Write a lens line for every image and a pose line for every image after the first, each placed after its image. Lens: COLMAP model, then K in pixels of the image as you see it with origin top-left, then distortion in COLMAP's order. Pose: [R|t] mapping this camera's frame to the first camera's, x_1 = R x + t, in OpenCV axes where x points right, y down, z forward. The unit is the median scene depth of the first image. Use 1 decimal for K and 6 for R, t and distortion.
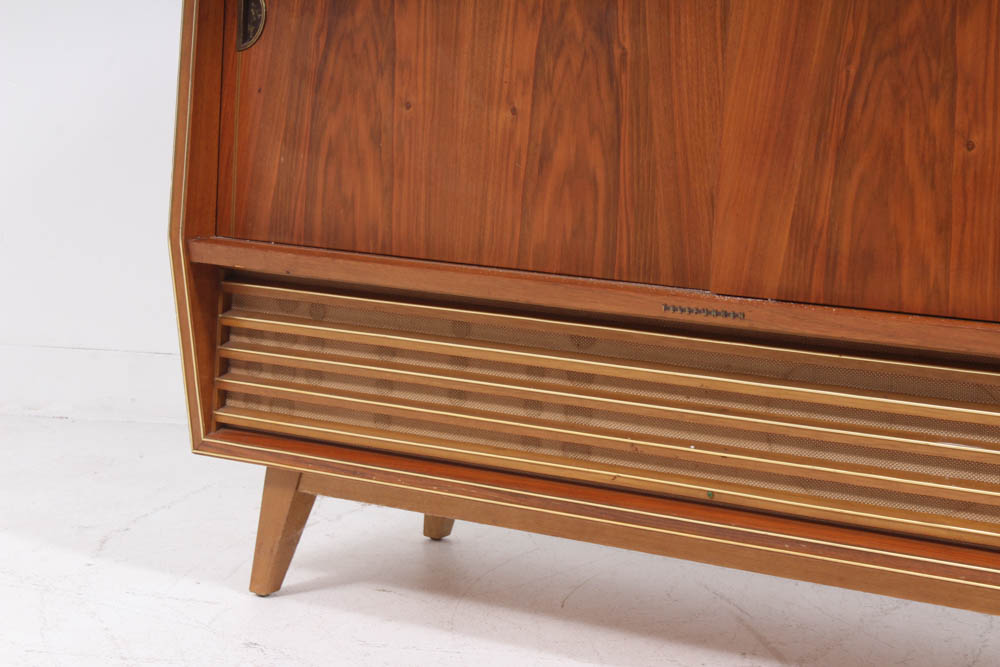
lens RADIAL K [[2409.0, 0, 500.0], [0, 2409.0, 333.5], [0, 0, 1]] dist [0.071983, 0.344743]
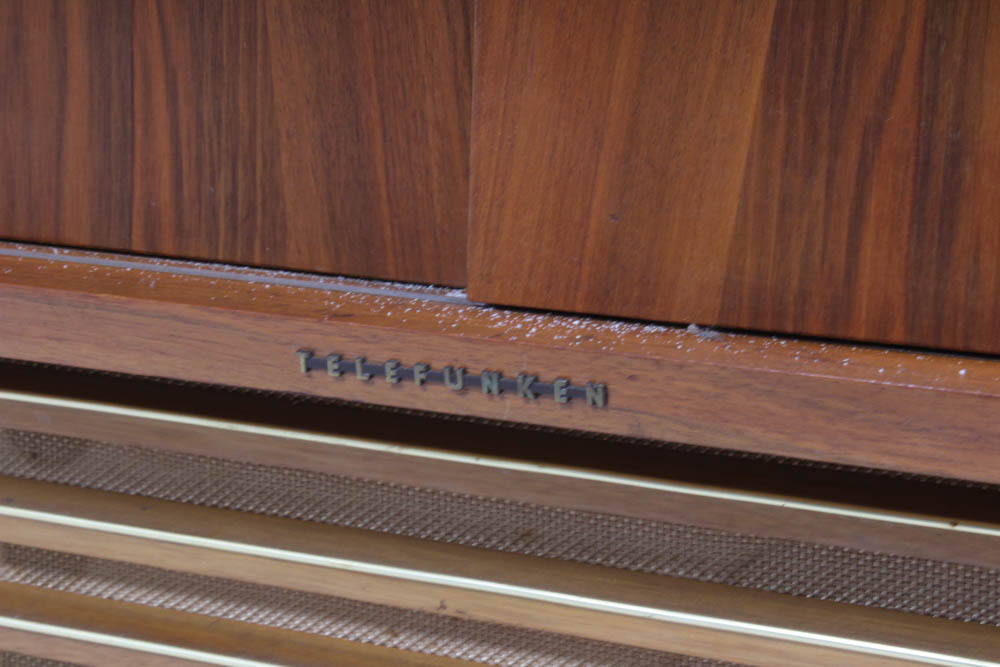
lens RADIAL K [[2409.0, 0, 500.0], [0, 2409.0, 333.5], [0, 0, 1]] dist [0.071983, 0.344743]
pose [[0.987402, -0.040713, 0.152903, 0.046923], [0.031587, 0.997598, 0.061646, -0.029636], [-0.155046, -0.056040, 0.986317, 0.708078]]
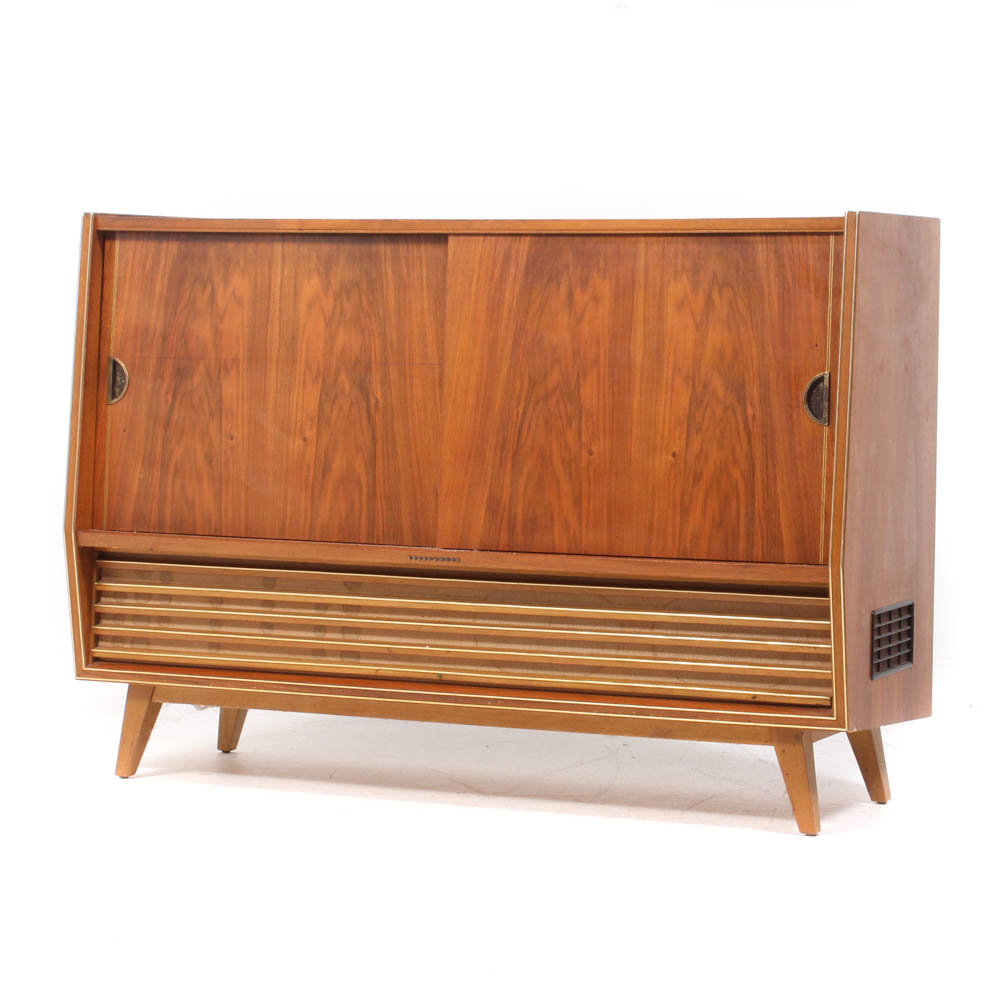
lens RADIAL K [[3136.7, 0, 500.0], [0, 3136.7, 500.0], [0, 0, 1]] dist [-0.040591, -0.155862]
pose [[0.986720, -0.019831, 0.161215, -0.205400], [0.033725, 0.995903, -0.083906, 0.126379], [-0.158891, 0.088228, 0.983346, -1.055290]]
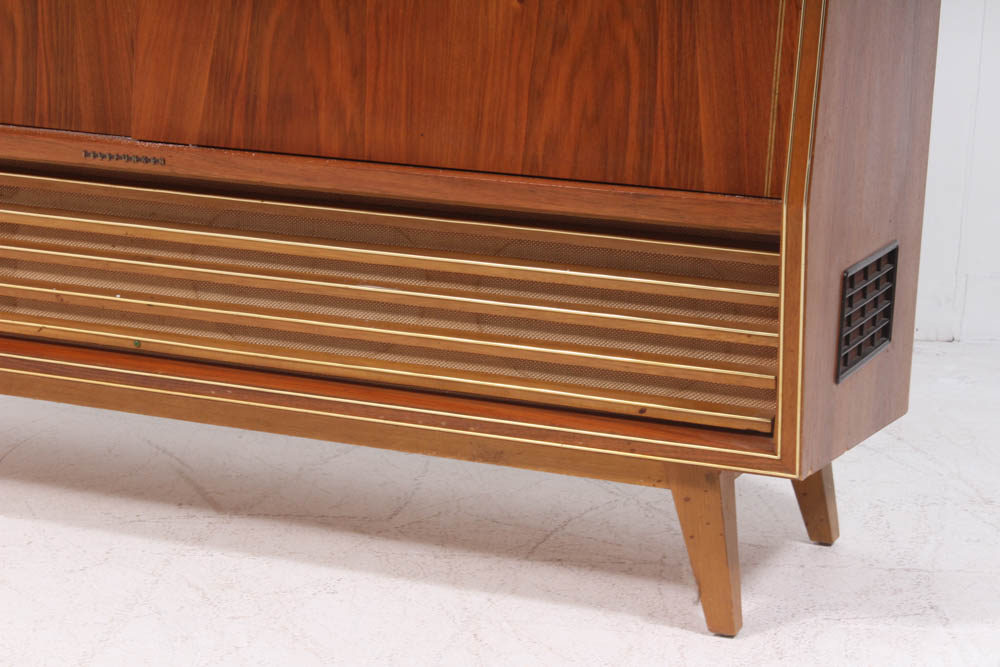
lens RADIAL K [[2409.0, 0, 500.0], [0, 2409.0, 333.5], [0, 0, 1]] dist [0.071983, 0.344743]
pose [[0.979957, -0.017337, 0.198452, 0.036559], [0.007806, 0.998782, 0.048710, 0.015448], [-0.199055, -0.046184, 0.978899, -0.002964]]
